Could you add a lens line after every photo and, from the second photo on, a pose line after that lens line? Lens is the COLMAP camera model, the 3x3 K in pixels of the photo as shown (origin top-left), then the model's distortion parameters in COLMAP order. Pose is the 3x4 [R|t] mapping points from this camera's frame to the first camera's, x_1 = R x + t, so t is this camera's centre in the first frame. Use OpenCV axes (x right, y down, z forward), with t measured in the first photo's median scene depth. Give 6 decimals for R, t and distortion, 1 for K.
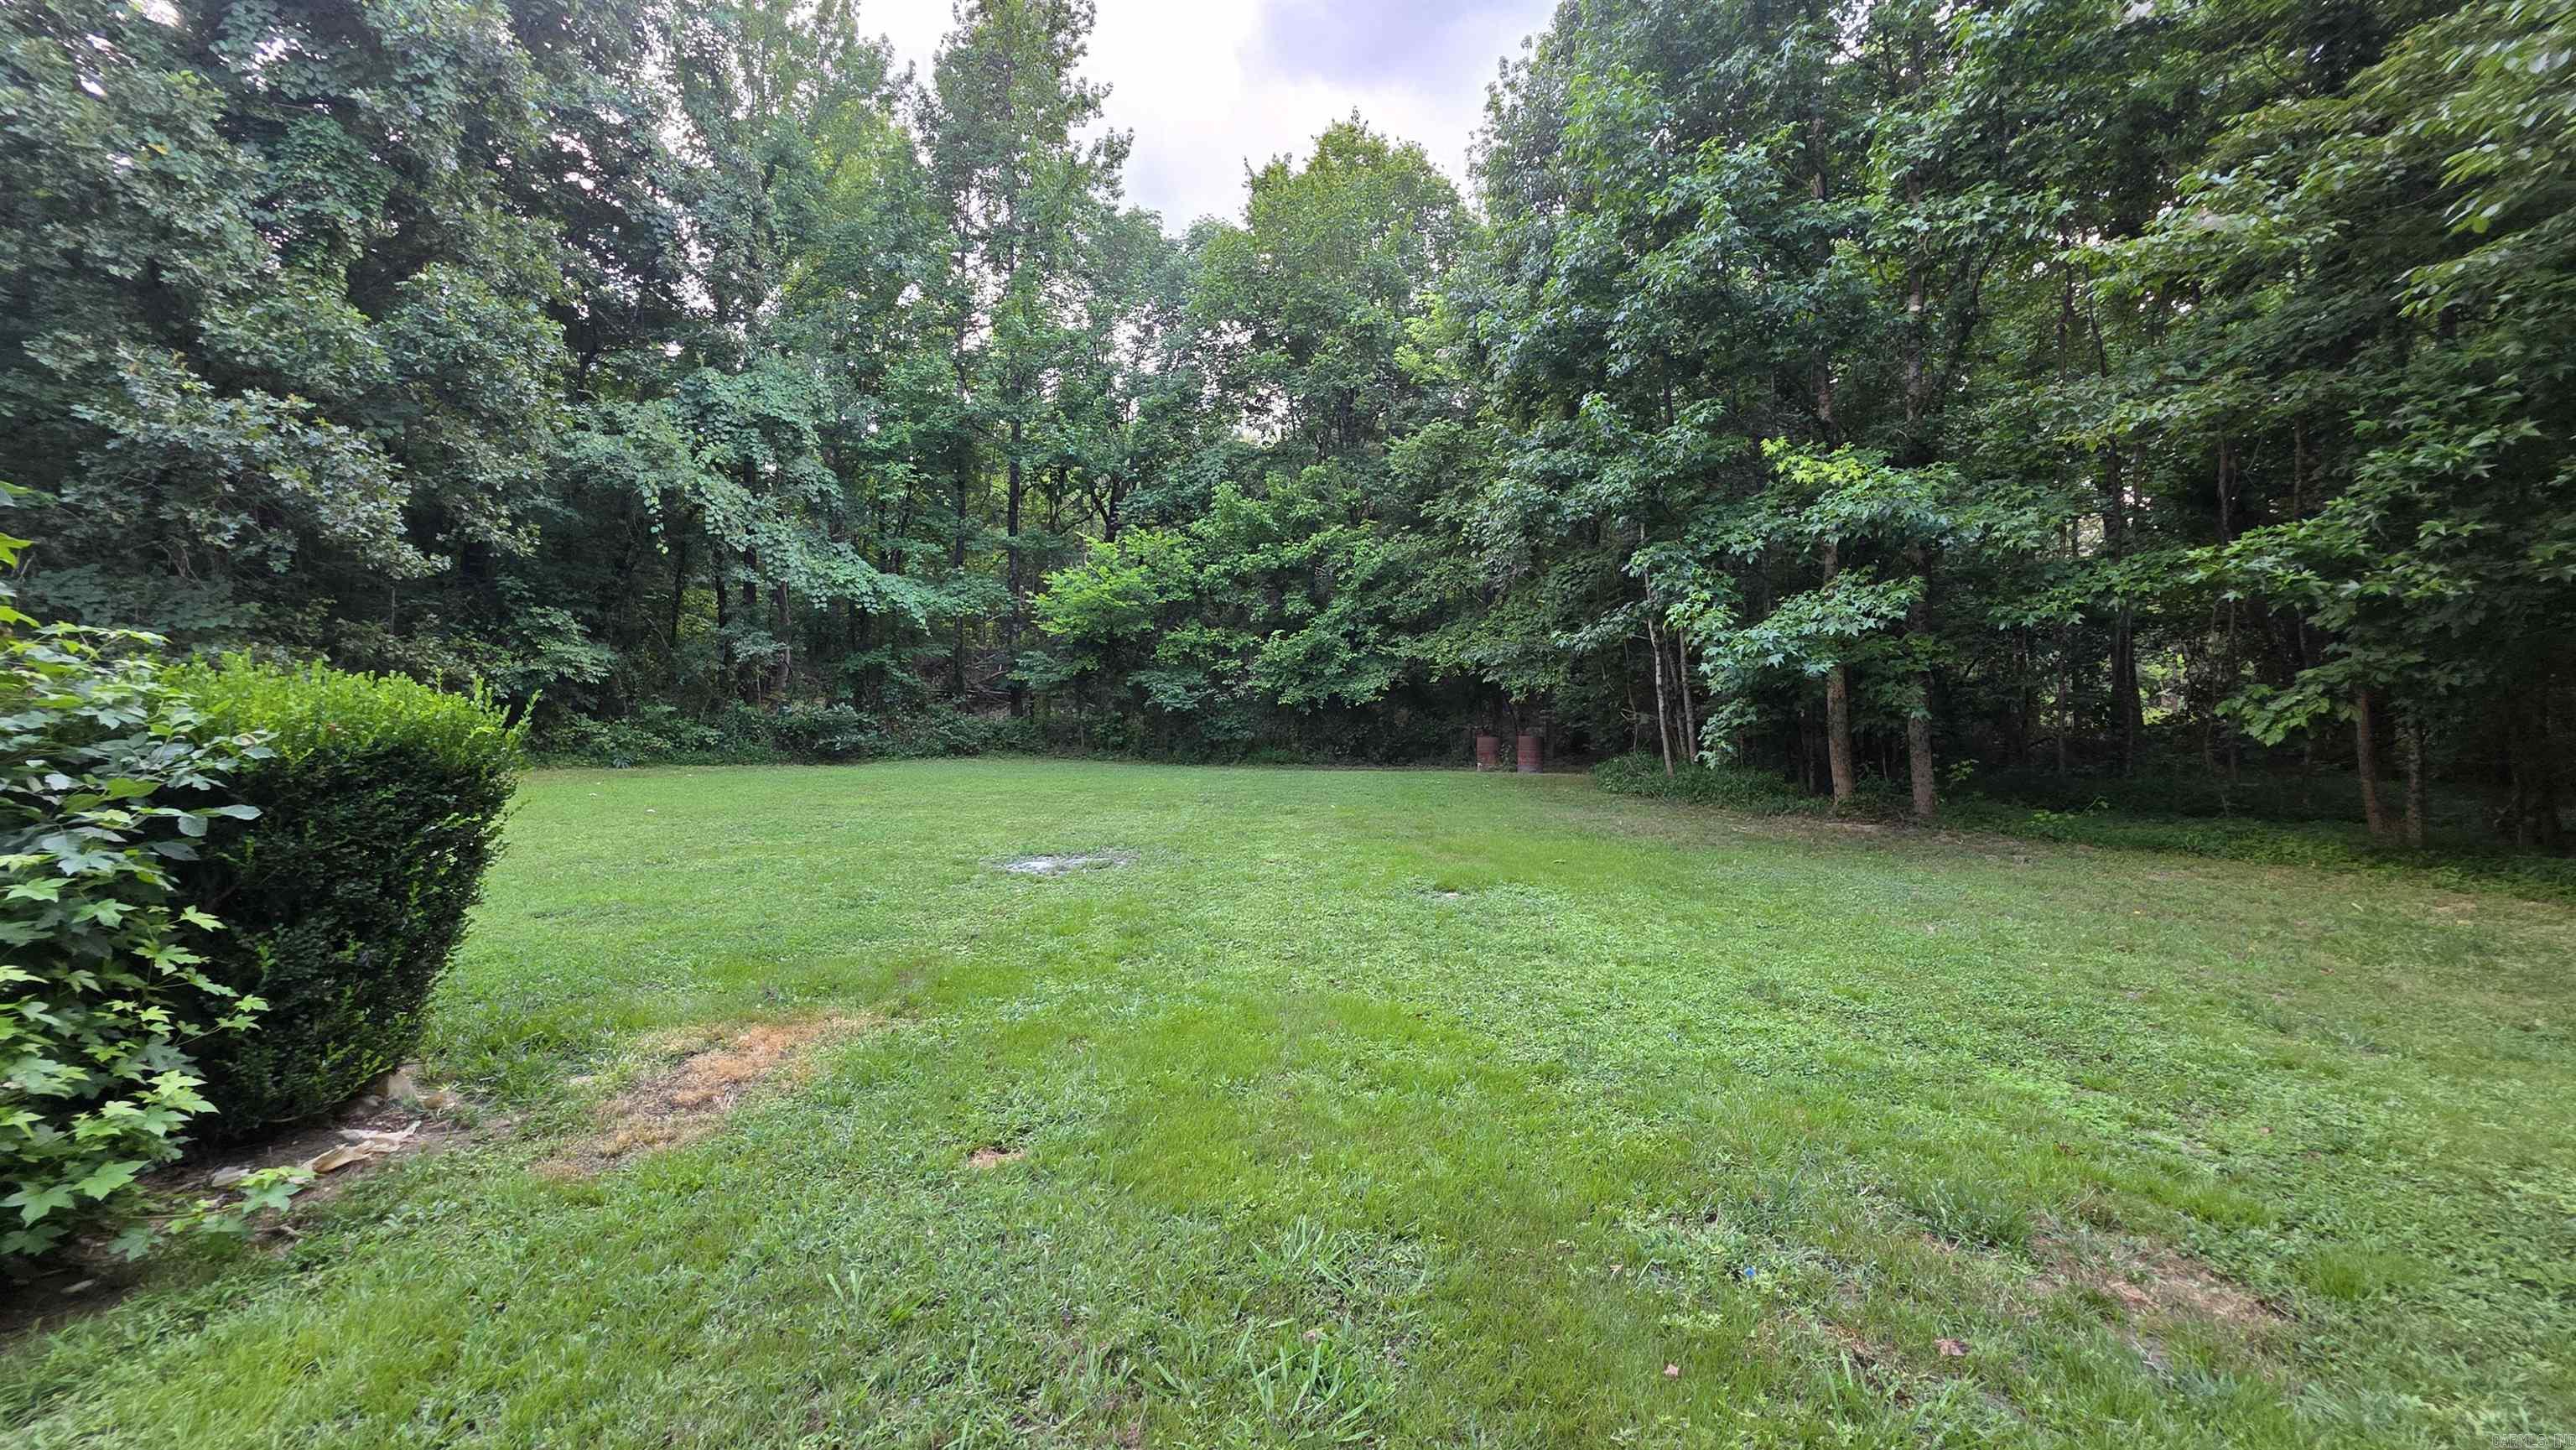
lens RADIAL K [[1025.4, 0, 1289.0], [0, 1025.4, 719.0], [0, 0, 1]] dist [0.003753, -0.001200]
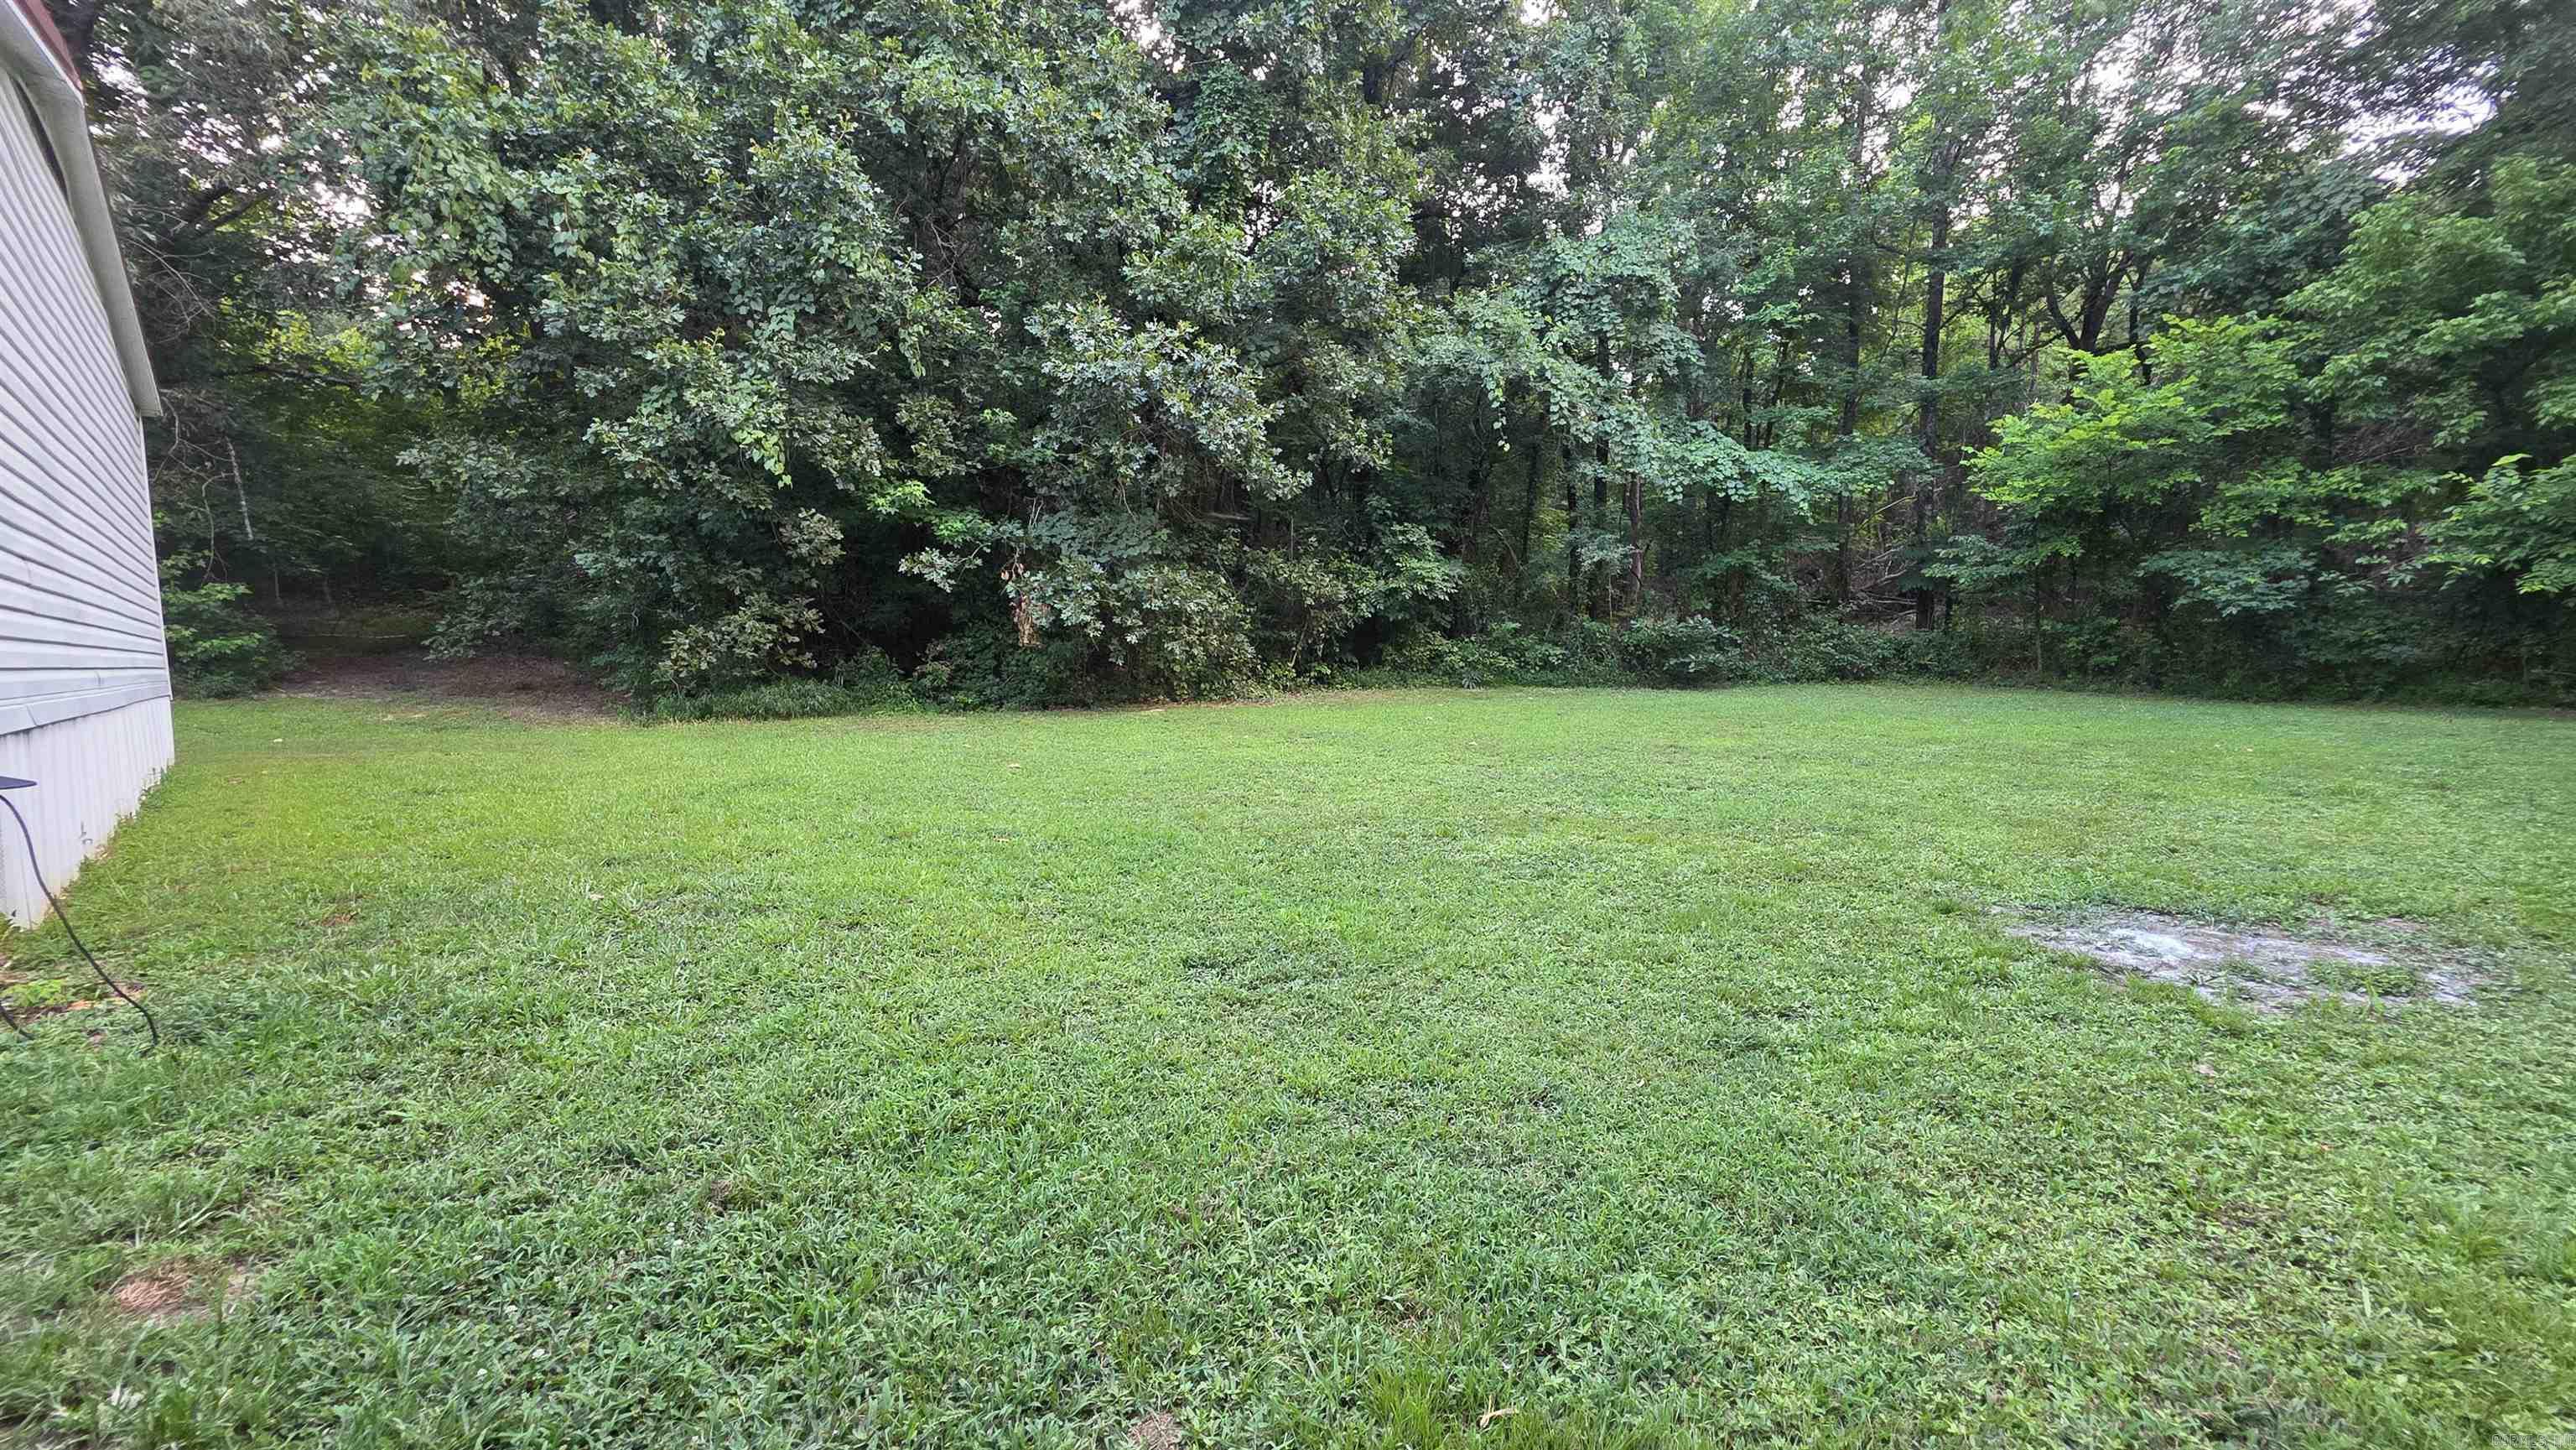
lens RADIAL K [[1025.4, 0, 1281.1], [0, 1025.4, 731.4], [0, 0, 1]] dist [0.003753, -0.001200]
pose [[0.705430, 0.052684, -0.706818, -0.086866], [0.011511, 0.996251, 0.085746, 0.003394], [0.708686, -0.068625, 0.702179, 0.182397]]
